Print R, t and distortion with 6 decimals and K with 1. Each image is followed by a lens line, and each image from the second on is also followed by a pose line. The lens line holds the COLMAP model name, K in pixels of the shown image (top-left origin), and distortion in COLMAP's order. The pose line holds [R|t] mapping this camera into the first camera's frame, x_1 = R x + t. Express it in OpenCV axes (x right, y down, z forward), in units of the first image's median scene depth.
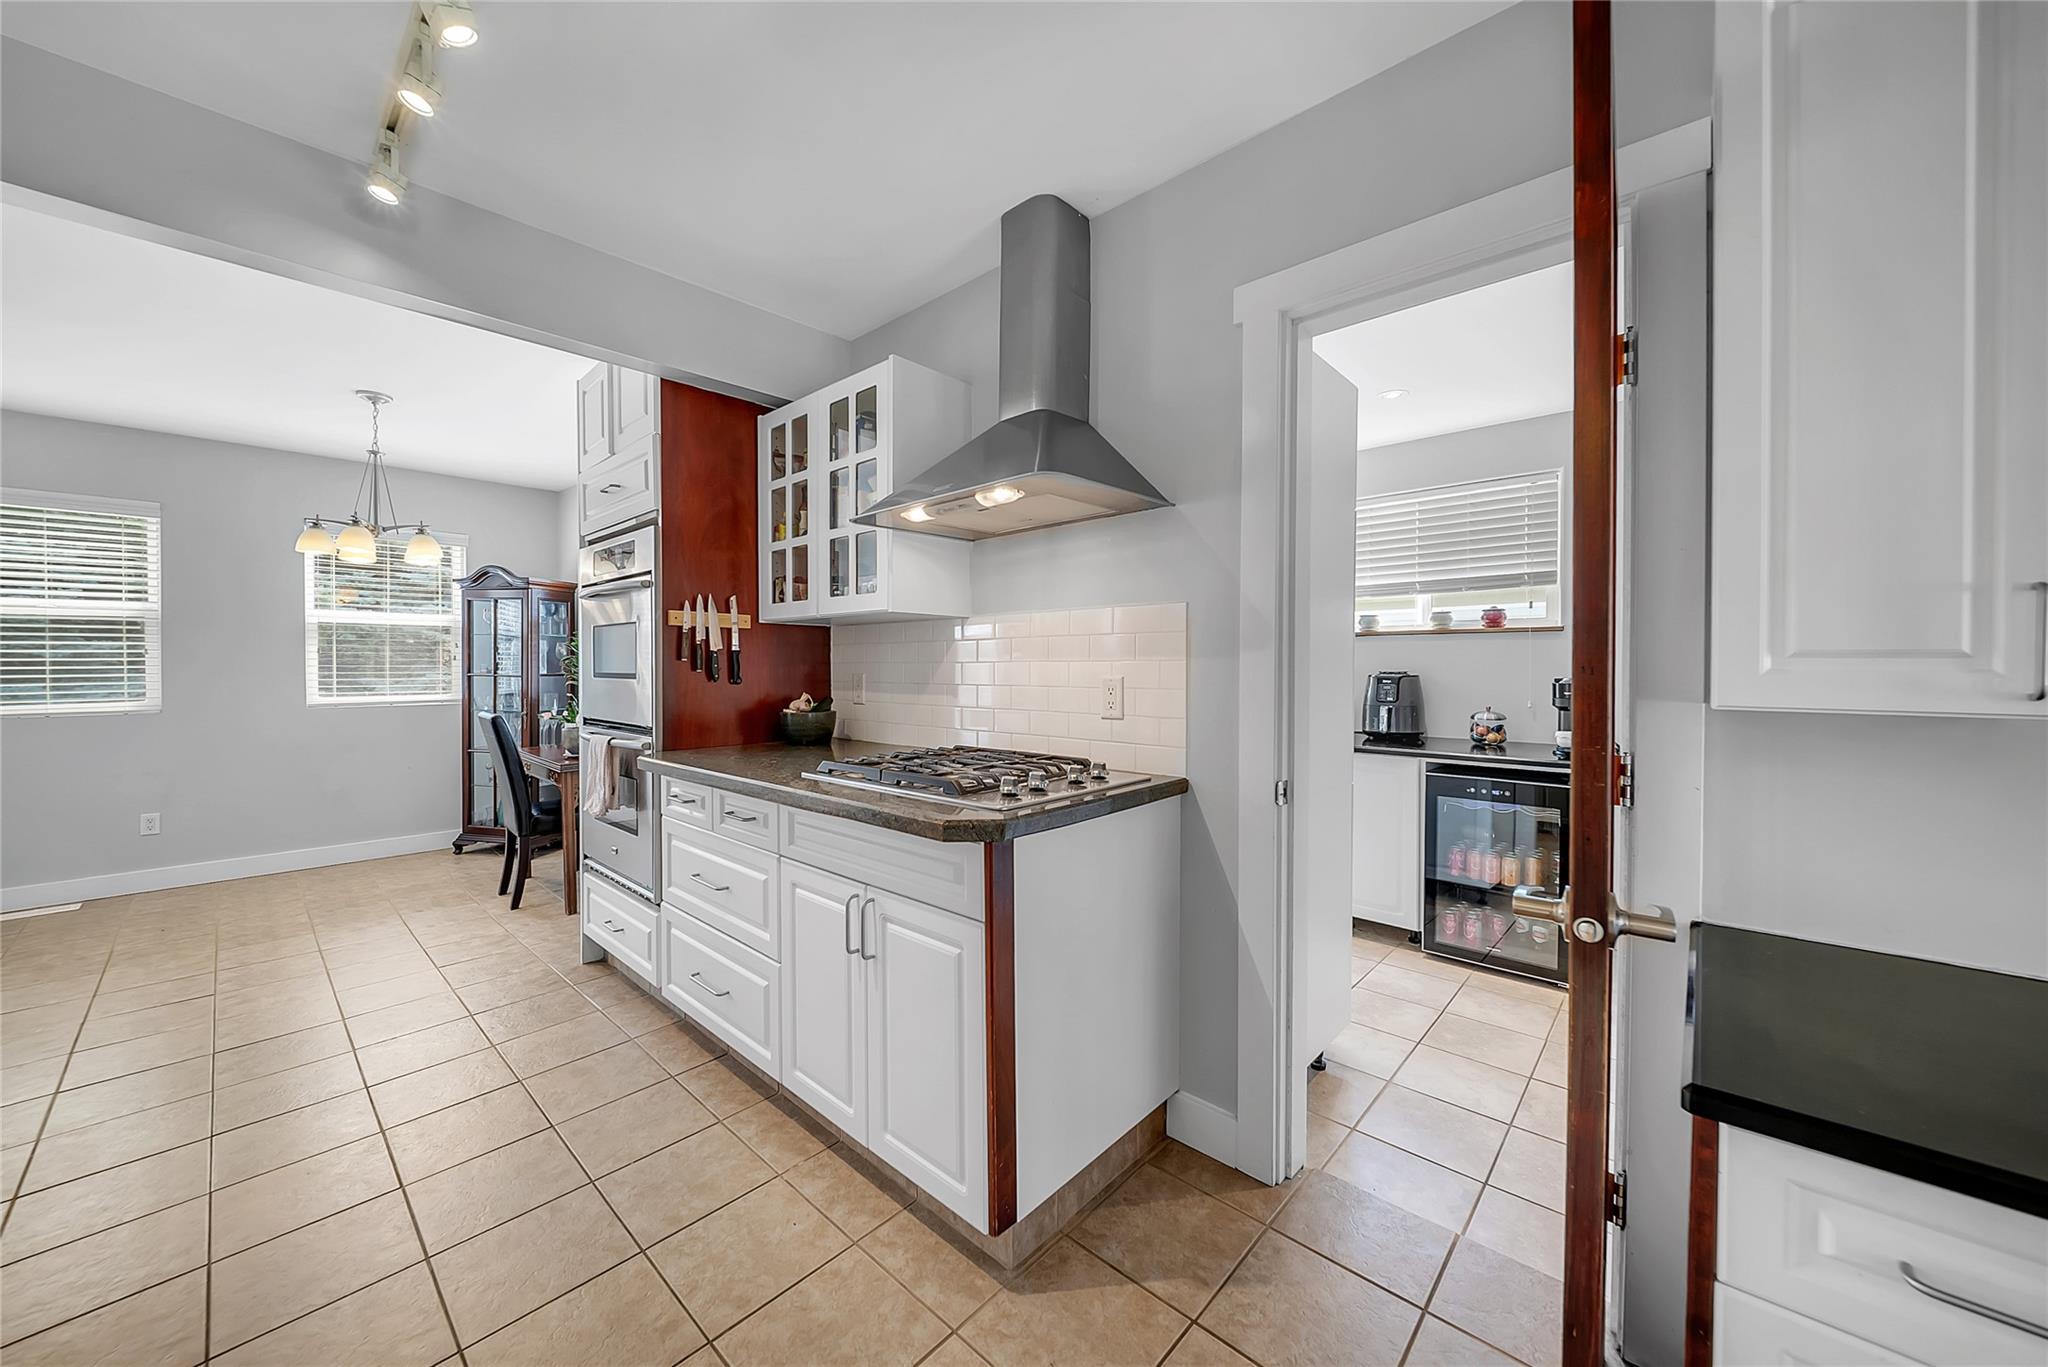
lens RADIAL K [[722.0, 0, 985.6], [0, 722.0, 671.8], [0, 0, 1]] dist [-0.000392, -0.002068]
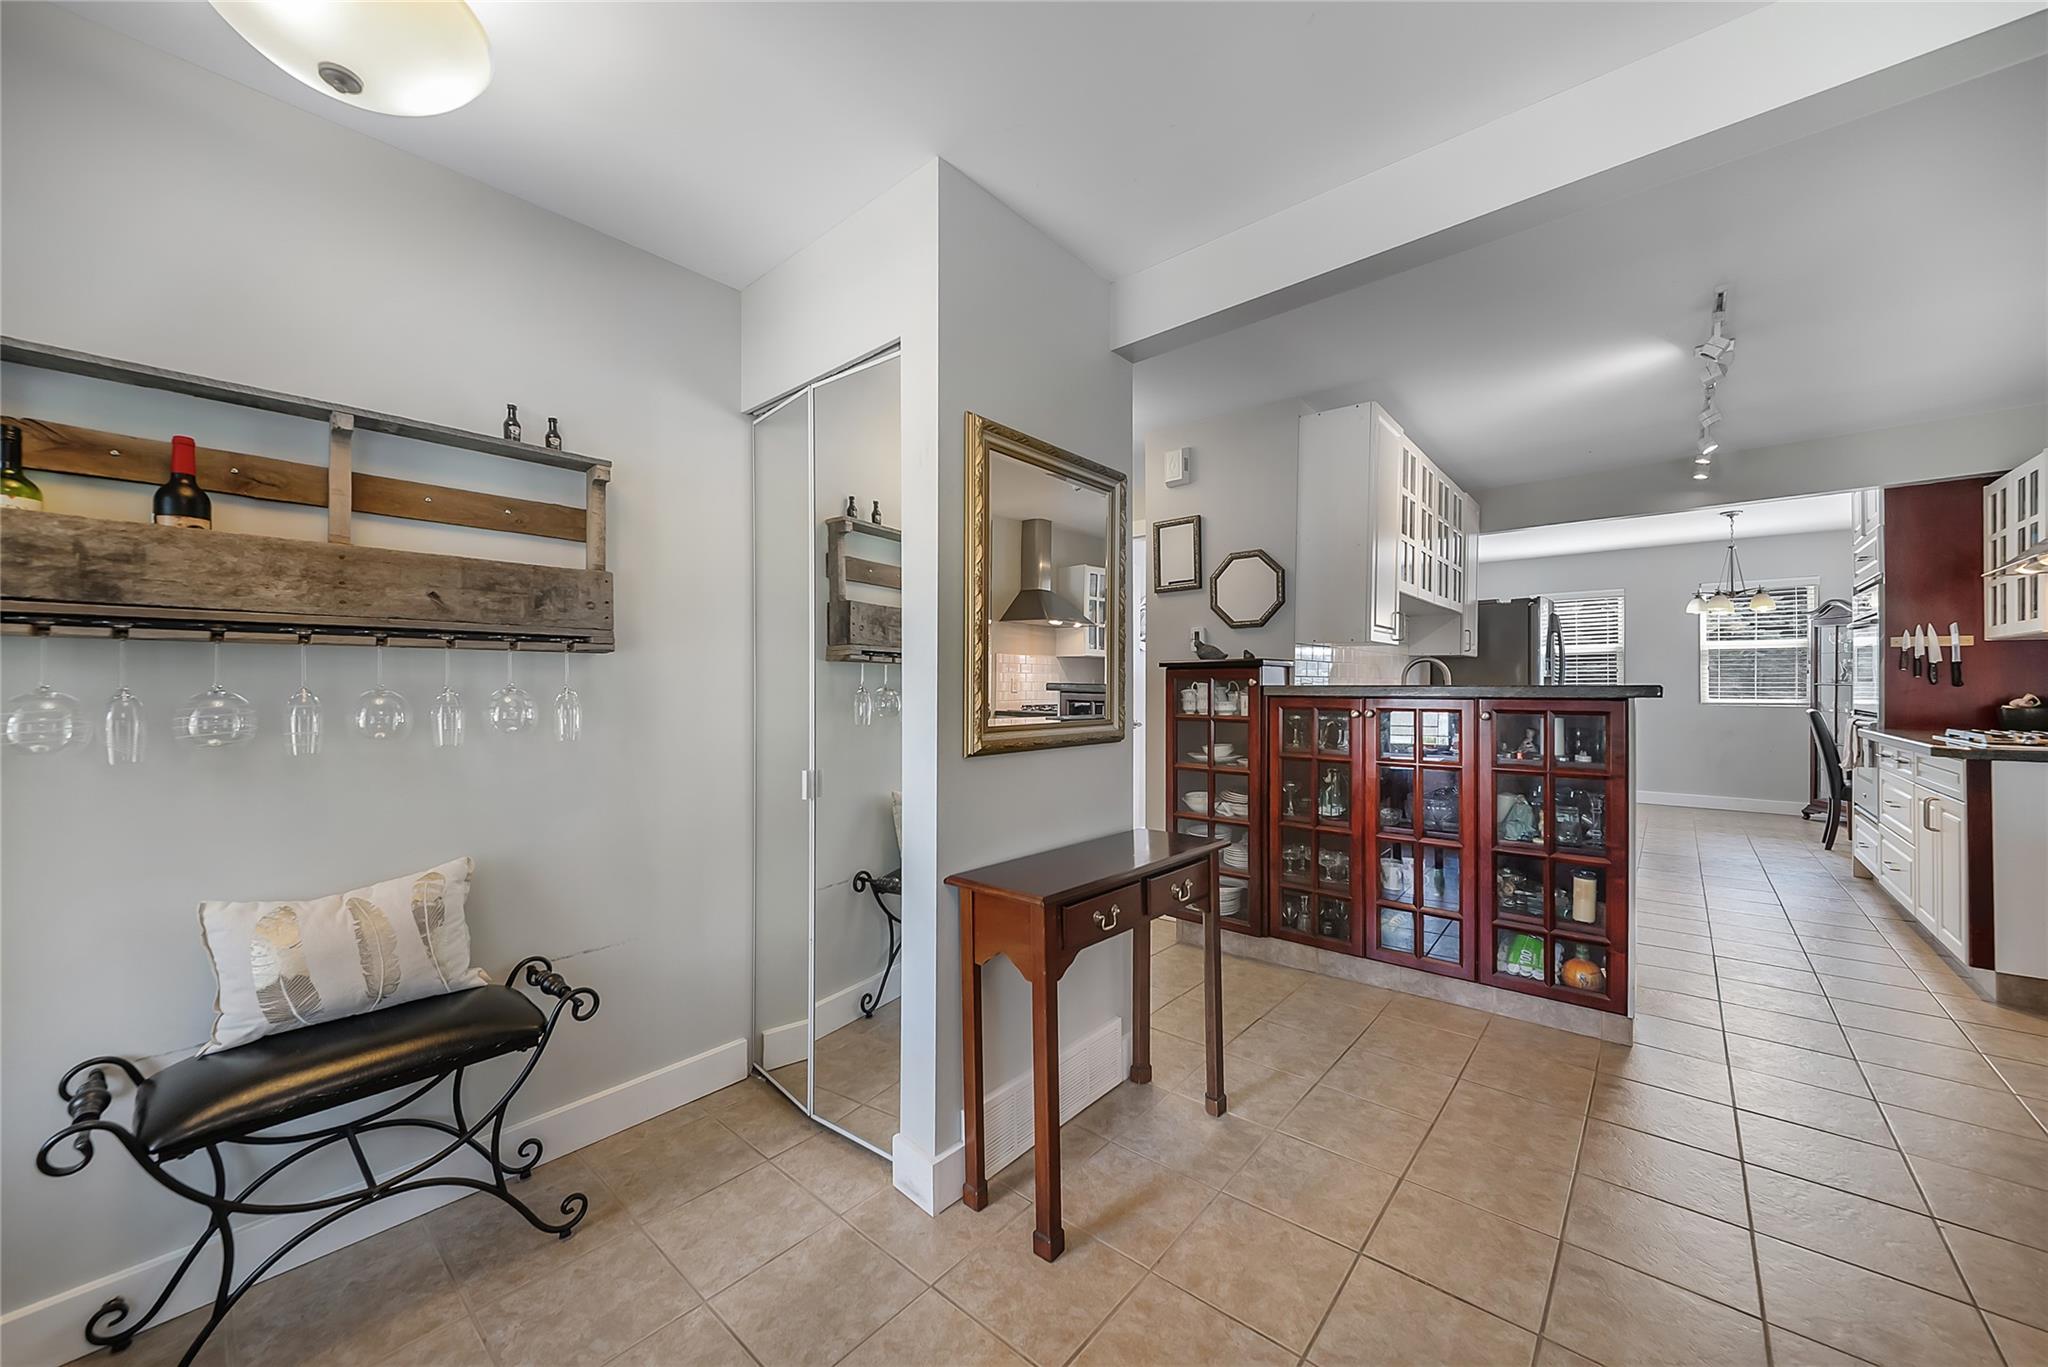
lens RADIAL K [[758.6, 0, 1066.5], [0, 758.6, 680.3], [0, 0, 1]] dist [-0.006289, 0.000360]
pose [[0.075839, -0.003183, -0.997115, 0.967111], [-0.010967, 0.999932, -0.004026, 0.030381], [0.997060, 0.011241, 0.075799, -0.818846]]
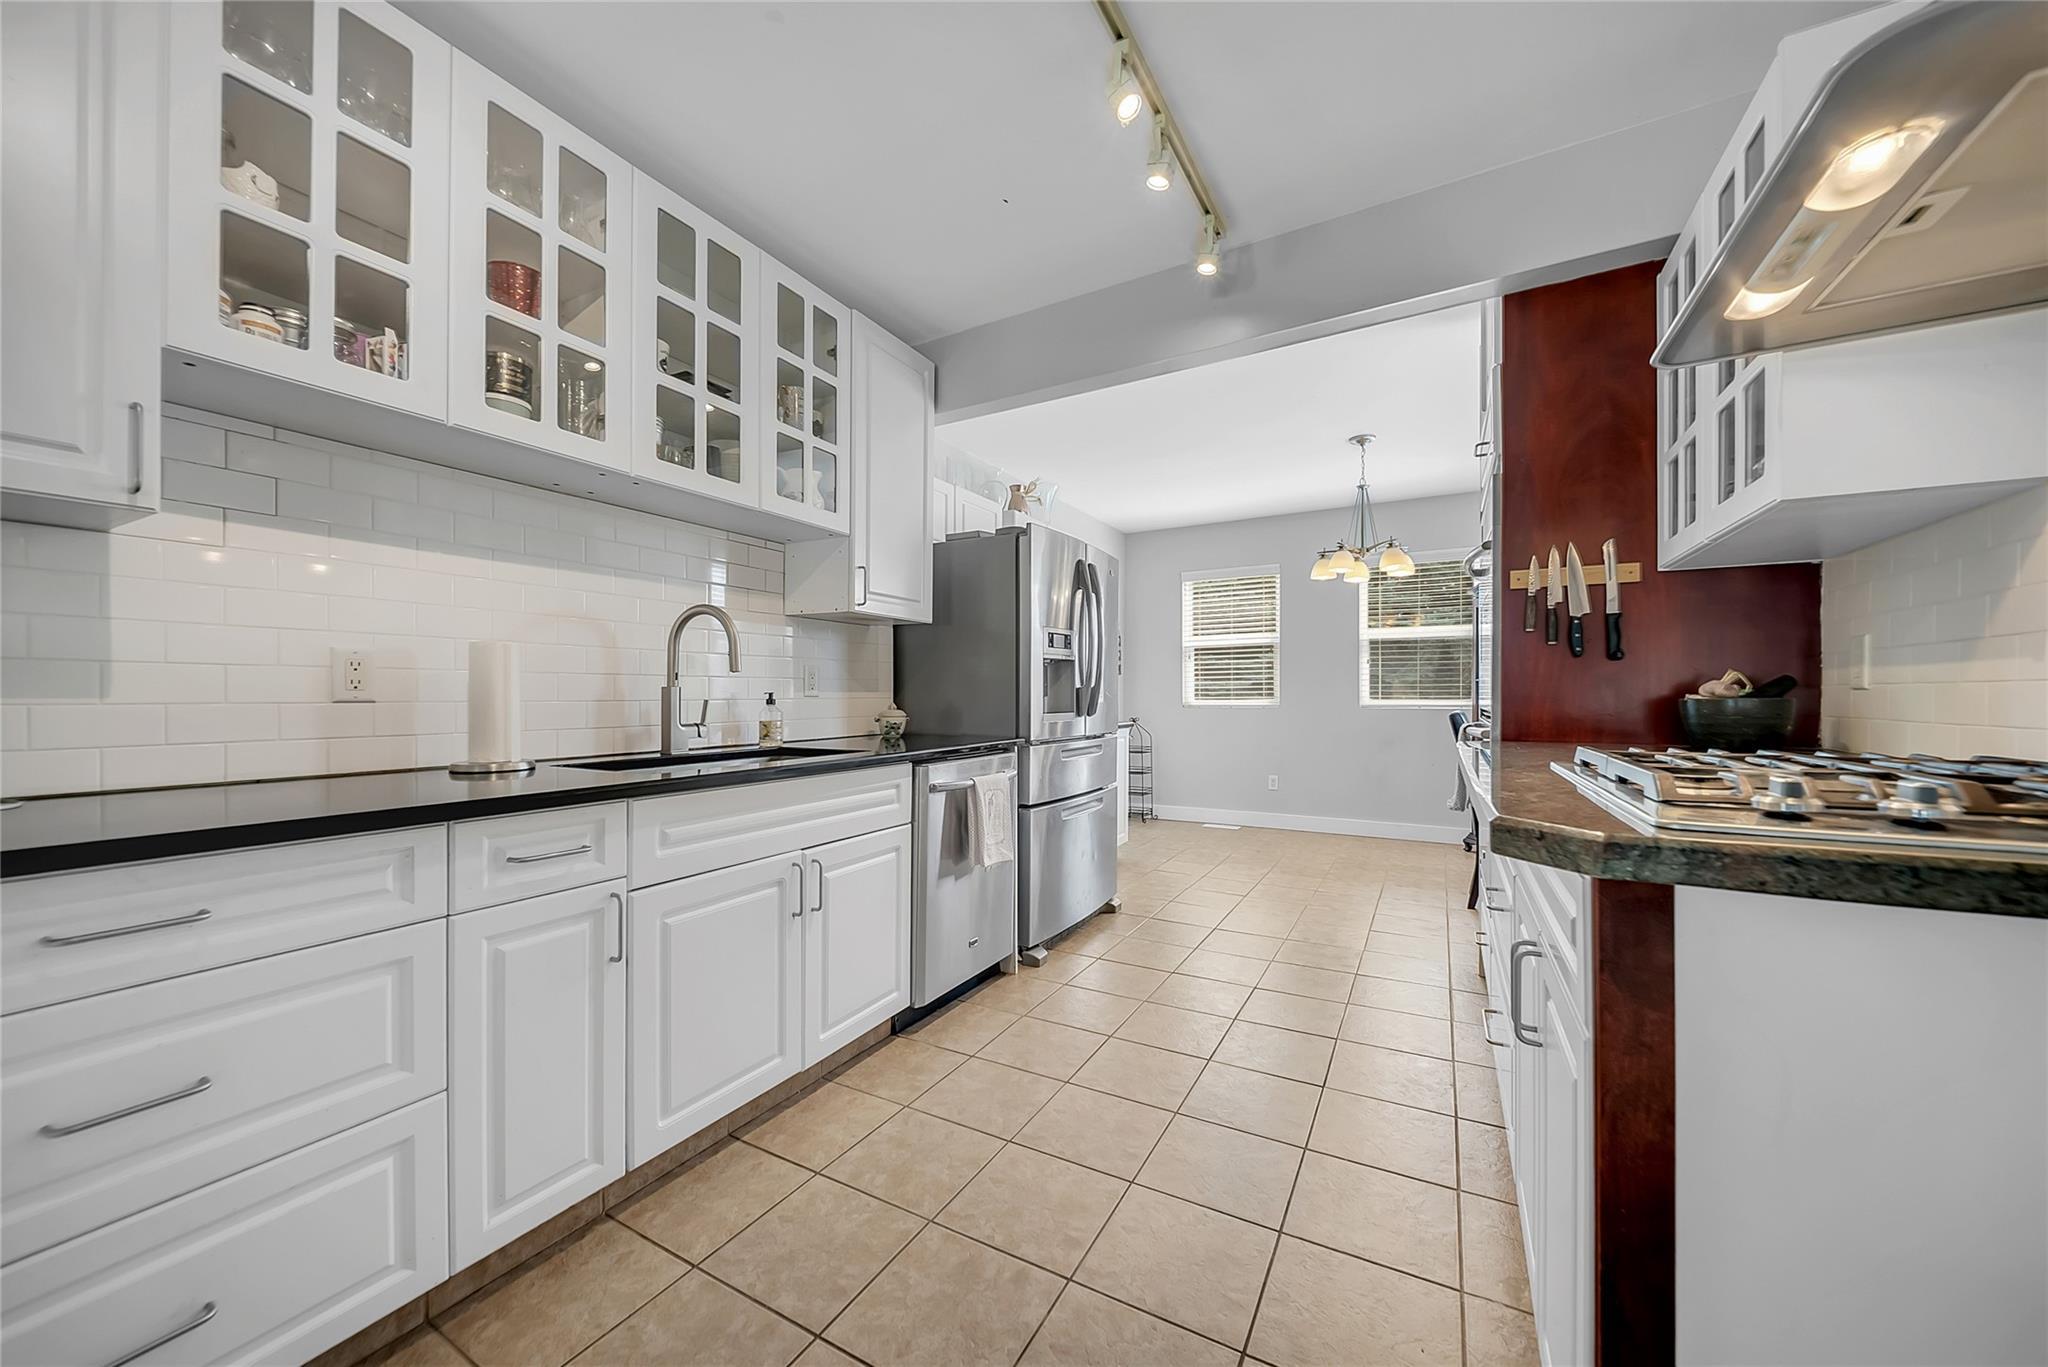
lens RADIAL K [[722.0, 0, 1052.6], [0, 722.0, 695.1], [0, 0, 1]] dist [-0.000392, -0.002068]
pose [[0.256732, -0.000363, -0.966483, 0.211388], [-0.011355, 0.999930, -0.003392, 0.061408], [0.966416, 0.011845, 0.256710, 0.266375]]
